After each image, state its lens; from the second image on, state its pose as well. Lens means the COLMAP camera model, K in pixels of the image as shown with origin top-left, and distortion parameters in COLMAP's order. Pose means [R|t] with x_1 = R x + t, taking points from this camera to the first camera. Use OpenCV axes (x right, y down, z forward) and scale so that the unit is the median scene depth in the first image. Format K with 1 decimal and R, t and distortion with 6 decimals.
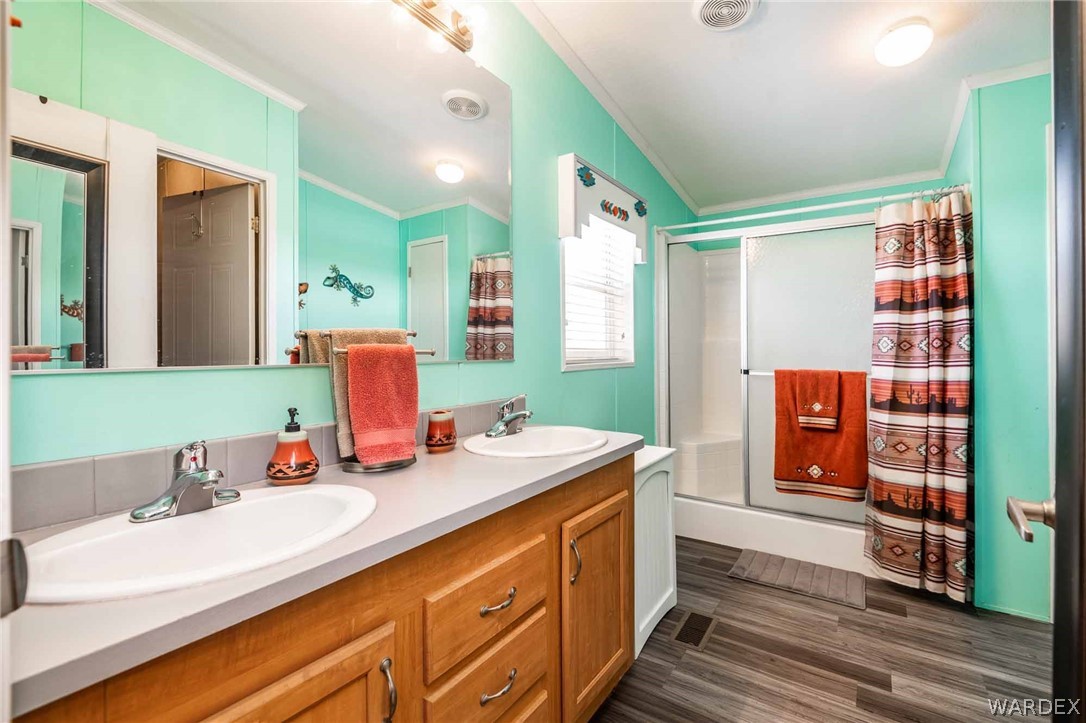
lens RADIAL K [[492.6, 0, 544.4], [0, 492.6, 349.3], [0, 0, 1]] dist [0.032186, -0.024233]
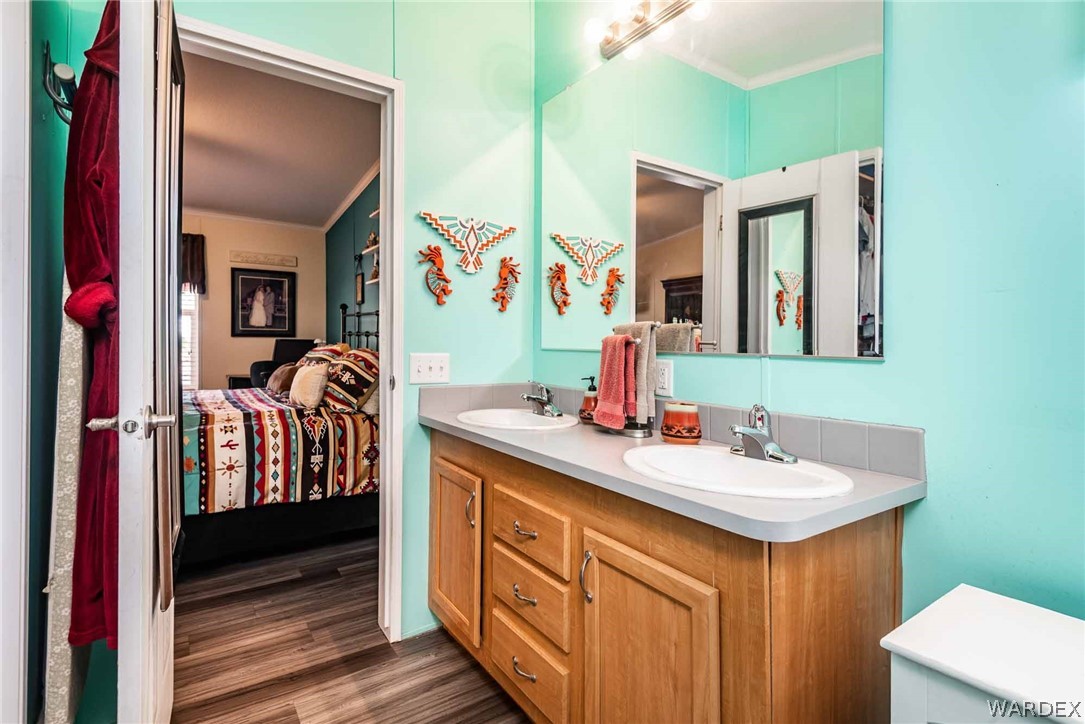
lens RADIAL K [[523.3, 0, 544.4], [0, 523.3, 340.1], [0, 0, 1]] dist [-0.000714, -0.000054]
pose [[-0.354353, 0.007126, -0.935085, 1.119940], [-0.006166, 0.999931, 0.009956, -0.013807], [0.935091, 0.009294, -0.354285, 1.435753]]
